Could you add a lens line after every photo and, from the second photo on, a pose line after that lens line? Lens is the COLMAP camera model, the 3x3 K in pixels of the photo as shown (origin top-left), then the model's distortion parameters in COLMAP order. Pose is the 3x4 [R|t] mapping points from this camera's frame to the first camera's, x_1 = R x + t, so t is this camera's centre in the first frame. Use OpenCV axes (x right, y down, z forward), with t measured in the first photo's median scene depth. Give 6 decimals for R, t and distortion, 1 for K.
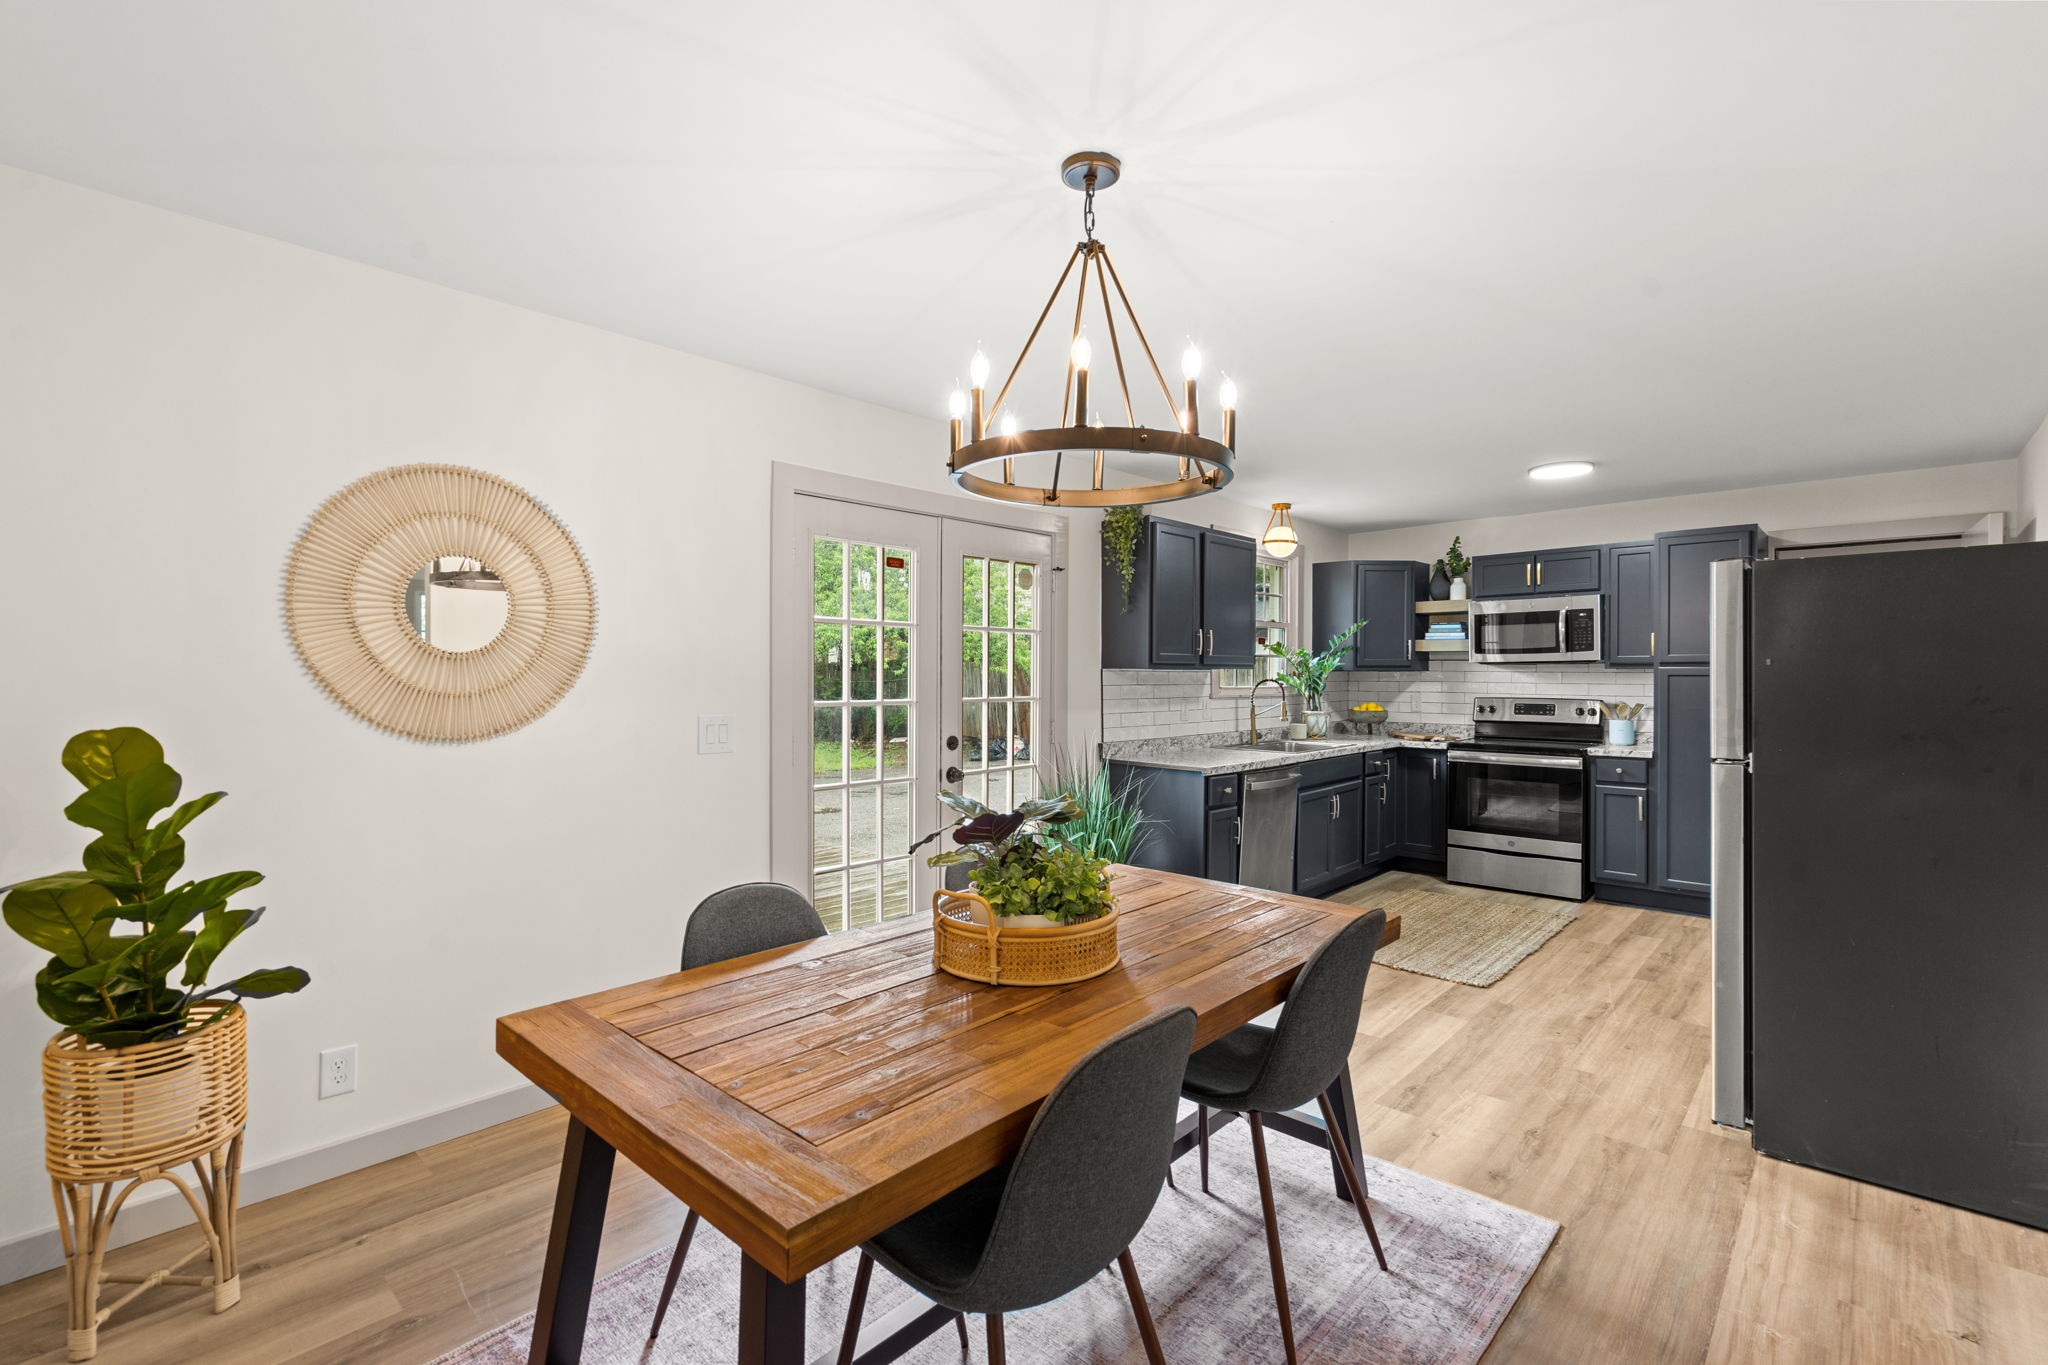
lens RADIAL K [[948.5, 0, 1024.0], [0, 948.5, 682.5], [0, 0, 1]] dist [-0.000798, -0.000229]
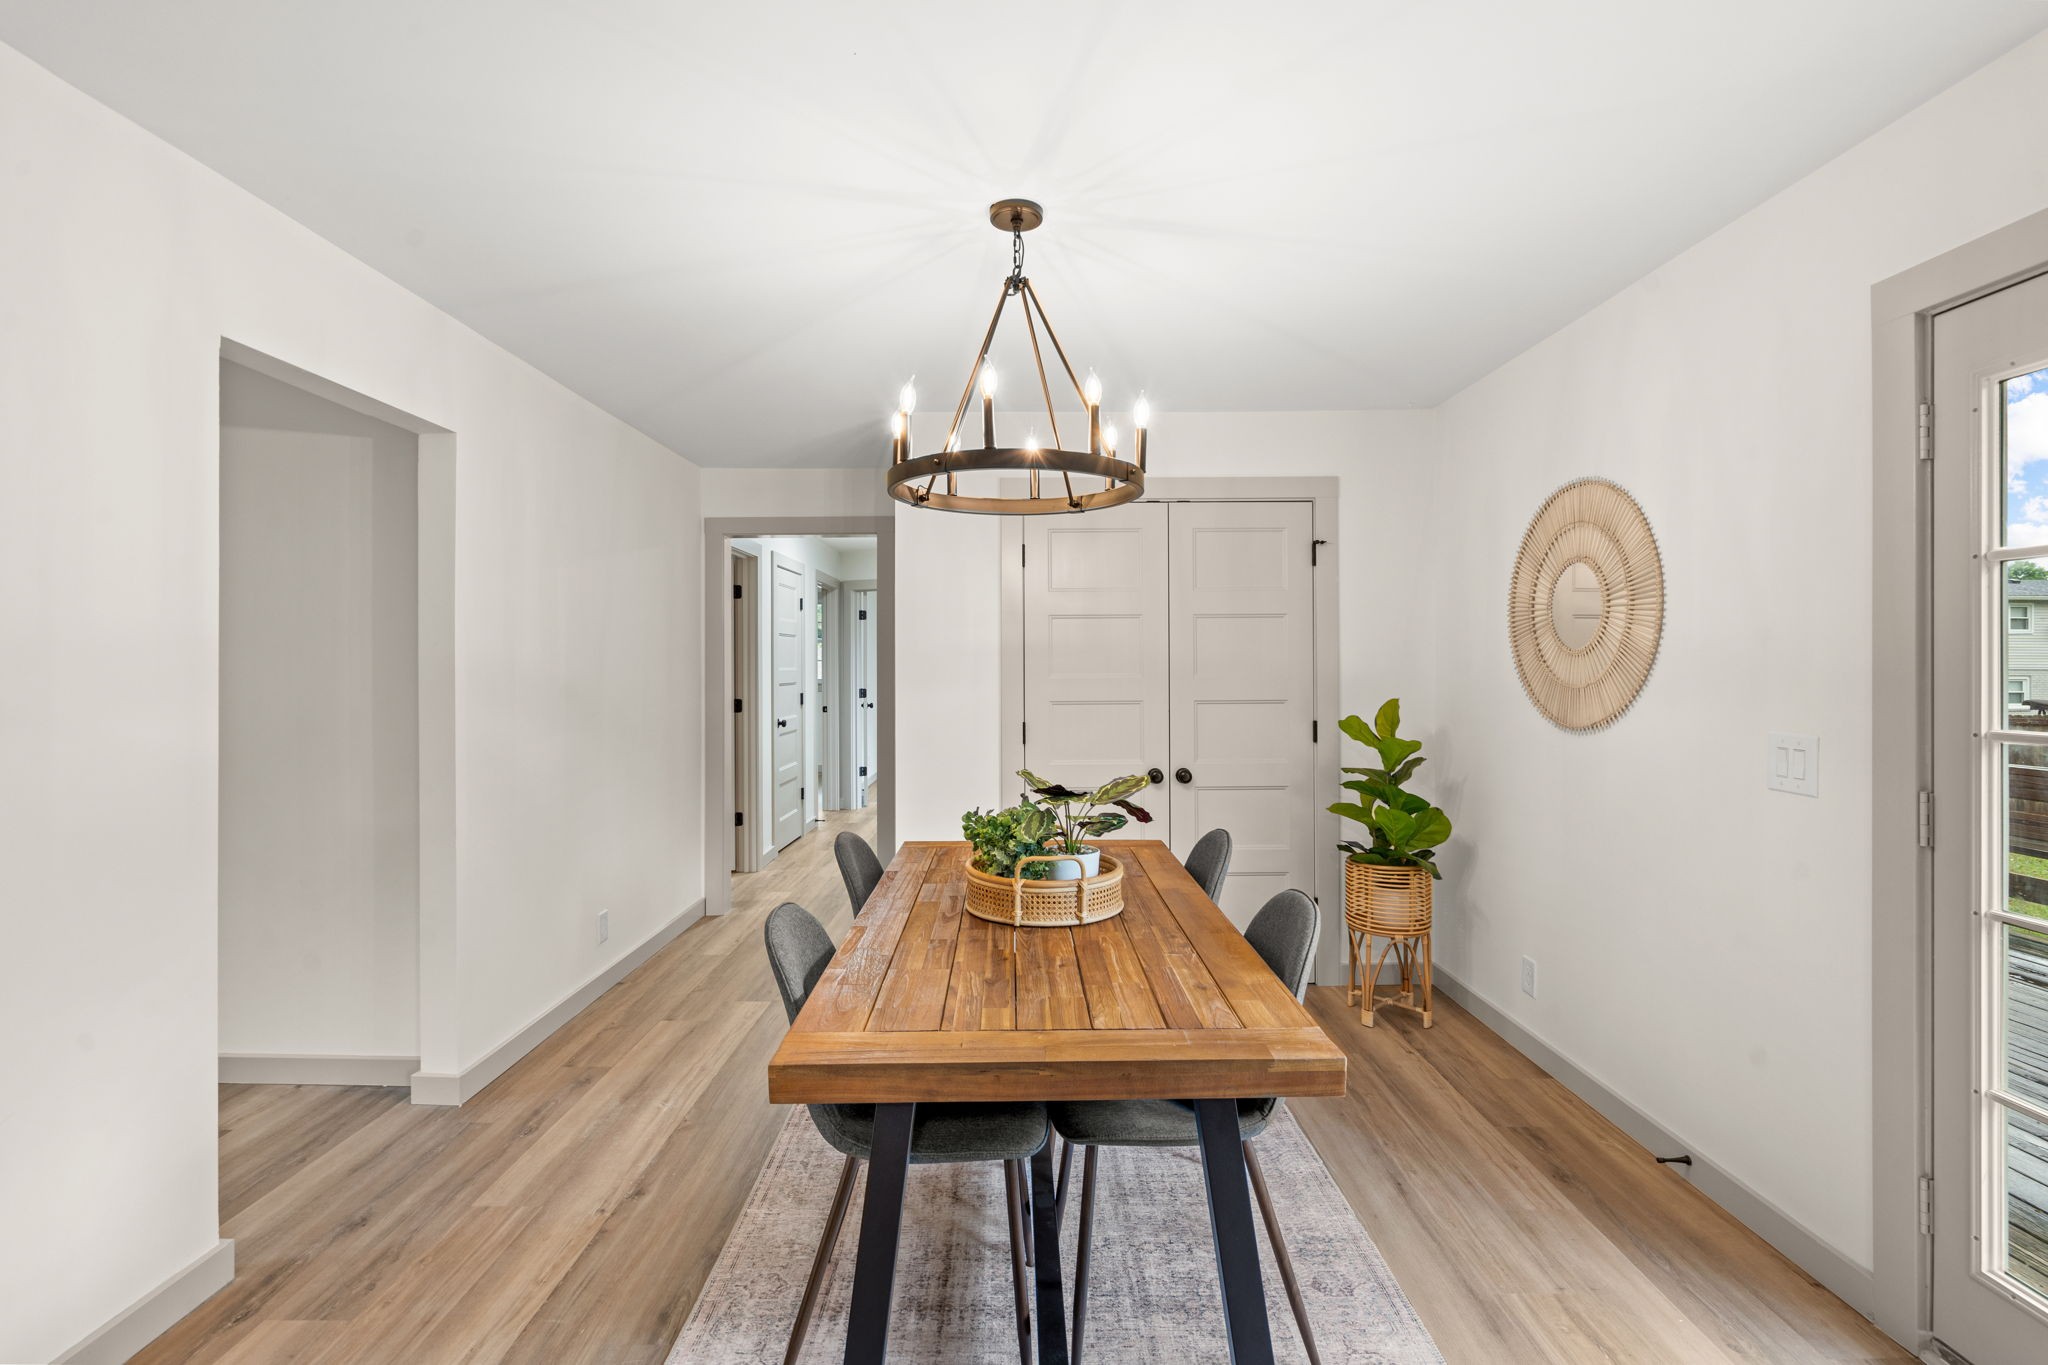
lens RADIAL K [[938.0, 0, 1021.9], [0, 938.0, 669.1], [0, 0, 1]] dist [0.001080, 0.000148]
pose [[-0.742274, 0.001788, -0.670094, 0.294746], [-0.006173, 0.999936, 0.009506, -0.008016], [0.670068, 0.011193, -0.742215, 0.672520]]
